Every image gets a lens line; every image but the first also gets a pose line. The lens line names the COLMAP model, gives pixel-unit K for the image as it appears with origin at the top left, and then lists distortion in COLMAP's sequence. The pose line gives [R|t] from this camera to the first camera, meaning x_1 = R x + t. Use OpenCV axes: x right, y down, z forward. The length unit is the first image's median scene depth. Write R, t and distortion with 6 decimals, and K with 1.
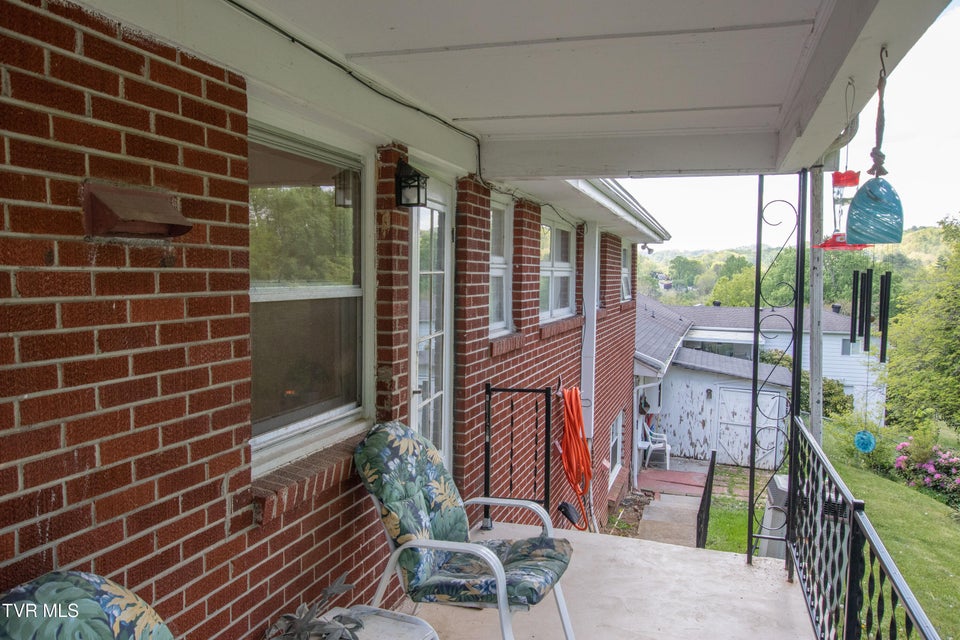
lens RADIAL K [[759.2, 0, 481.3], [0, 759.2, 324.1], [0, 0, 1]] dist [0.004870, 0.001503]
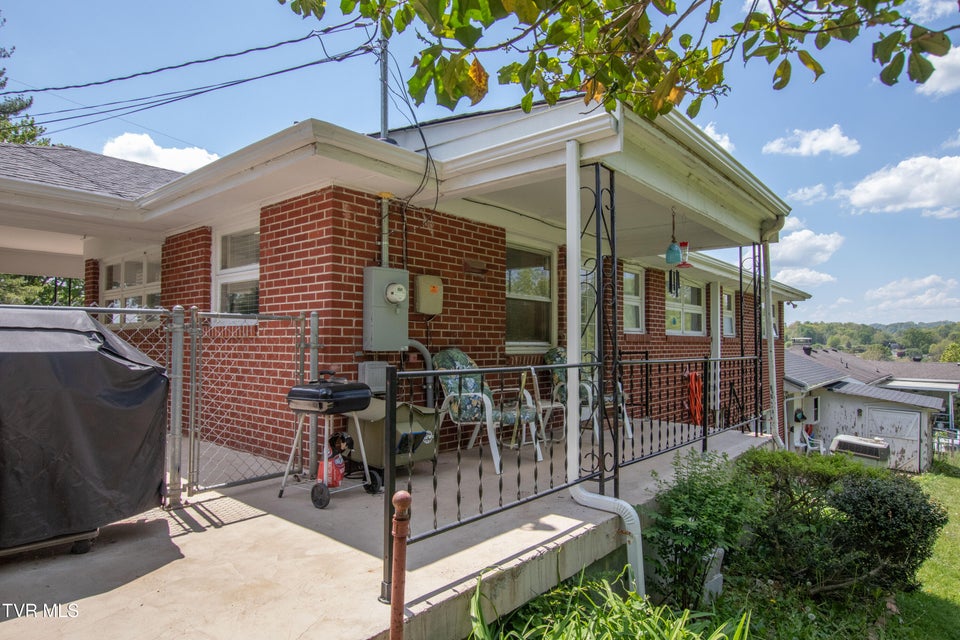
lens RADIAL K [[551.8, 0, 479.2], [0, 551.8, 321.7], [0, 0, 1]] dist [-0.001040, 0.000189]
pose [[0.915897, -0.019620, -0.400934, 0.552976], [-0.023552, 0.994458, -0.102465, 0.337934], [0.400722, 0.103290, 0.910359, -1.223220]]
